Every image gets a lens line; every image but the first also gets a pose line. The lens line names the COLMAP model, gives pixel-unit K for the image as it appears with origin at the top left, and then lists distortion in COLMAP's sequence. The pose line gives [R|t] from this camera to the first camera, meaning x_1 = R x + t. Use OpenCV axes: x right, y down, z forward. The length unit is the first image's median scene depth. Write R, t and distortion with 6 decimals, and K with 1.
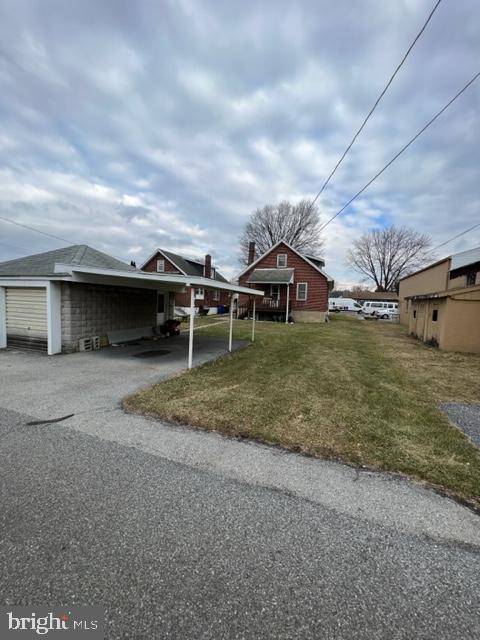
lens RADIAL K [[254.4, 0, 240.3], [0, 254.4, 321.0], [0, 0, 1]] dist [-0.000150, 0.000057]
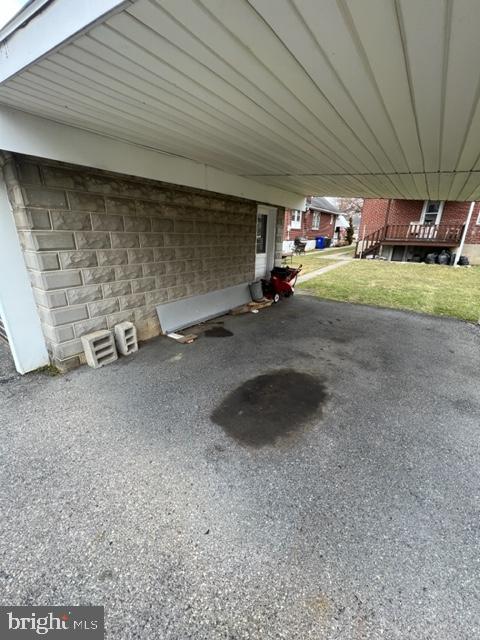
lens RADIAL K [[254.4, 0, 239.5], [0, 254.4, 320.0], [0, 0, 1]] dist [-0.000150, 0.000057]
pose [[0.958349, 0.072825, -0.276160, -0.217573], [-0.001384, 0.968117, 0.250496, -0.032500], [0.285598, -0.239680, 0.927894, 0.514496]]
